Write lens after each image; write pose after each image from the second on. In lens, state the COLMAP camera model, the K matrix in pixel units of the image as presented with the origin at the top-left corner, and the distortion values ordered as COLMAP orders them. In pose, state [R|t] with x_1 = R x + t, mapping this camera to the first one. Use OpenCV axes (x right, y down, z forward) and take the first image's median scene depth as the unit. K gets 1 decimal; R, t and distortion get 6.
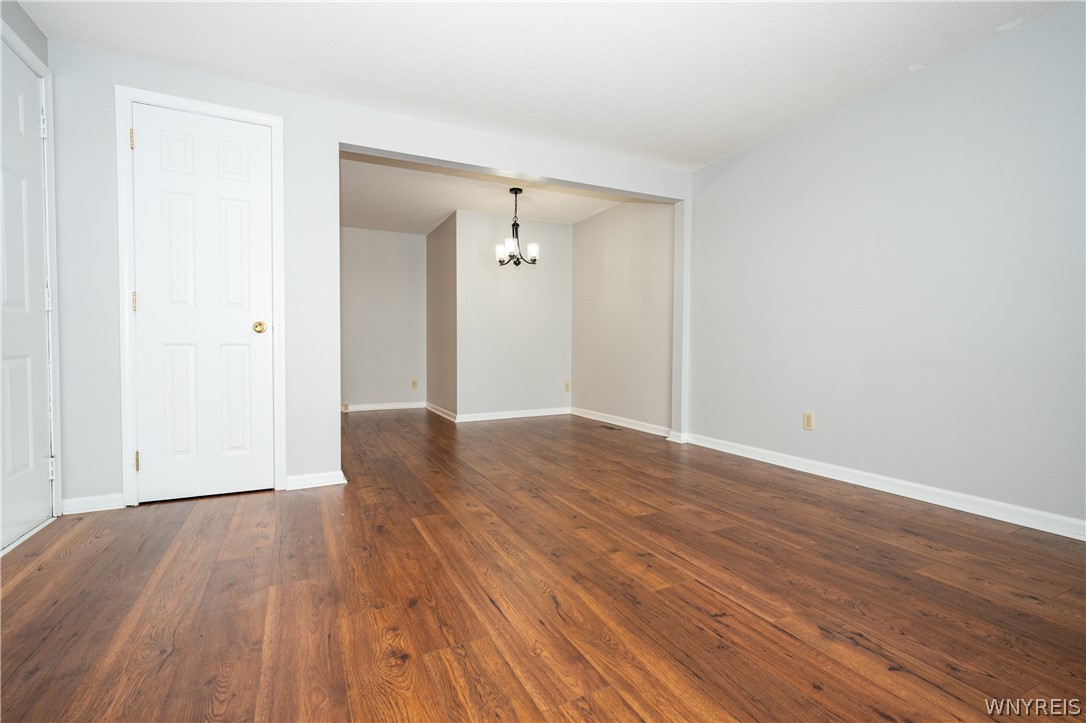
lens RADIAL K [[489.7, 0, 542.7], [0, 489.7, 355.3], [0, 0, 1]] dist [-0.001801, 0.000883]
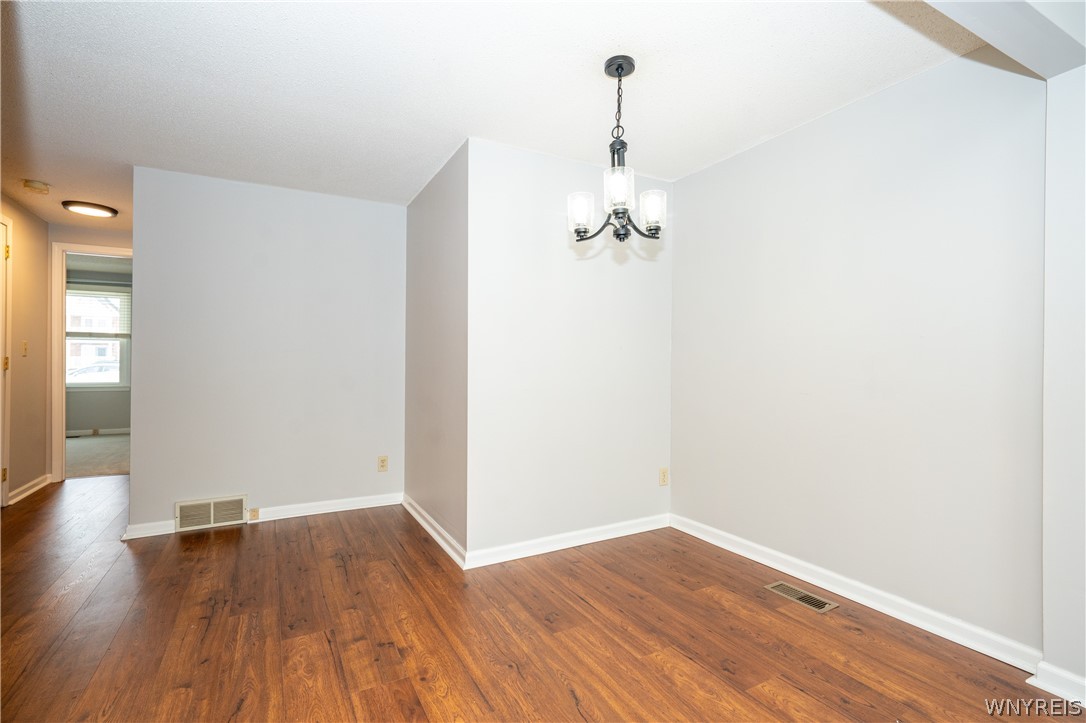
lens RADIAL K [[506.6, 0, 543.1], [0, 506.6, 360.0], [0, 0, 1]] dist [-0.003701, 0.005925]
pose [[0.999302, 0.001845, 0.037306, -0.300686], [-0.000895, 0.999675, -0.025471, -0.146442], [-0.037341, 0.025420, 0.998979, 1.233682]]
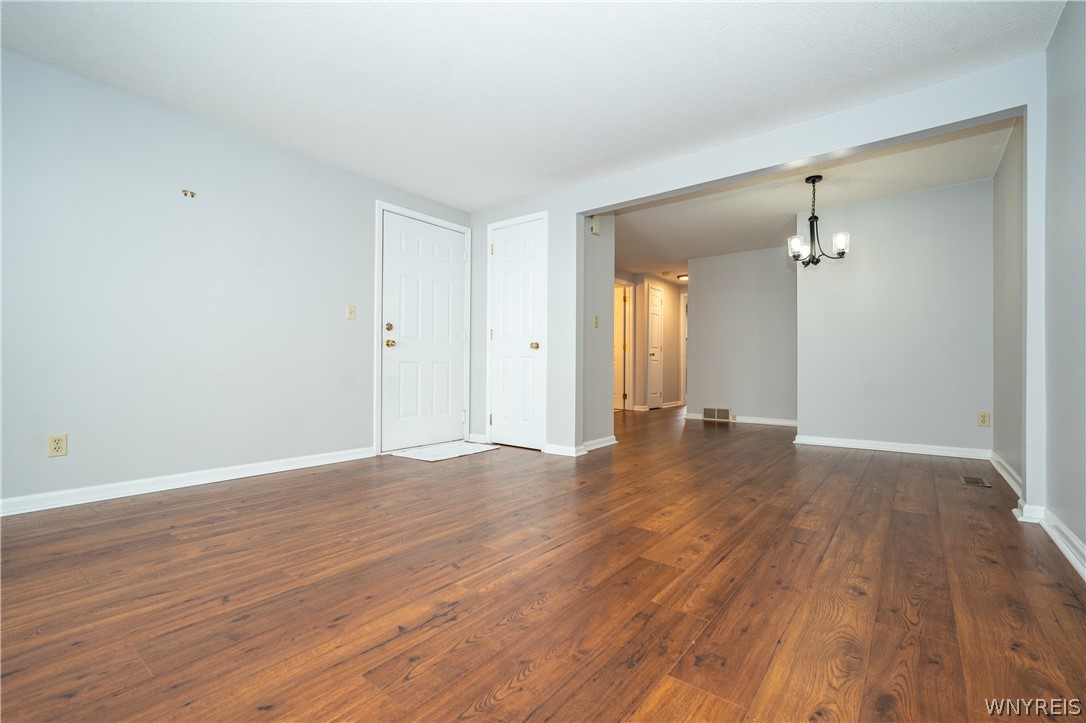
lens RADIAL K [[473.6, 0, 543.0], [0, 473.6, 361.5], [0, 0, 1]] dist [-0.001881, 0.000049]
pose [[0.428059, -0.006442, -0.903728, 1.078540], [-0.020602, 0.999645, -0.016884, 0.023656], [0.903516, 0.025846, 0.427774, 0.476461]]
